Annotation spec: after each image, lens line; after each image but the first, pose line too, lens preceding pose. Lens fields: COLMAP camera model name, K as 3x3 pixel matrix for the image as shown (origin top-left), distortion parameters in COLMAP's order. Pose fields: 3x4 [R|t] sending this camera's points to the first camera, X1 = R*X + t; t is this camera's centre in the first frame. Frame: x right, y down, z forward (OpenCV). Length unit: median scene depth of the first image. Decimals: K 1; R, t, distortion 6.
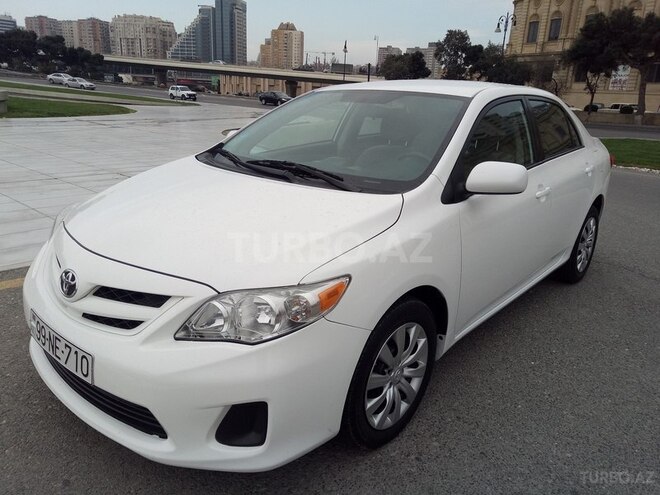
lens RADIAL K [[498.2, 0, 330.0], [0, 498.2, 247.5], [0, 0, 1]] dist [0.039677, -0.036170]
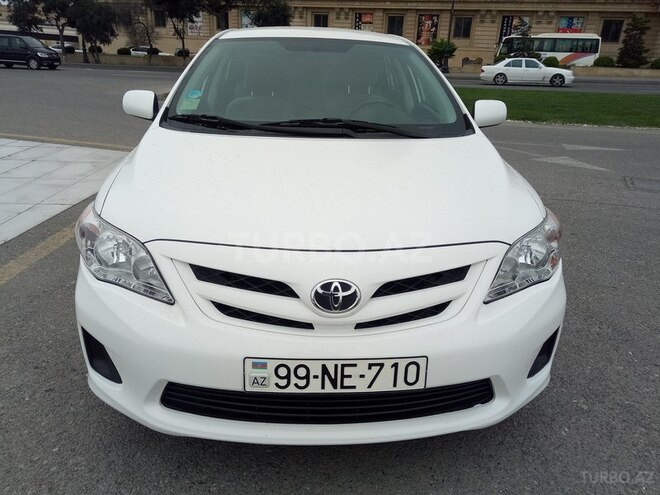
lens RADIAL K [[498.2, 0, 330.0], [0, 498.2, 247.5], [0, 0, 1]] dist [0.039677, -0.036170]
pose [[0.704931, -0.268466, 0.656505, -0.726235], [0.202915, 0.963246, 0.176020, -0.100469], [-0.679631, 0.009133, 0.733497, 0.309783]]
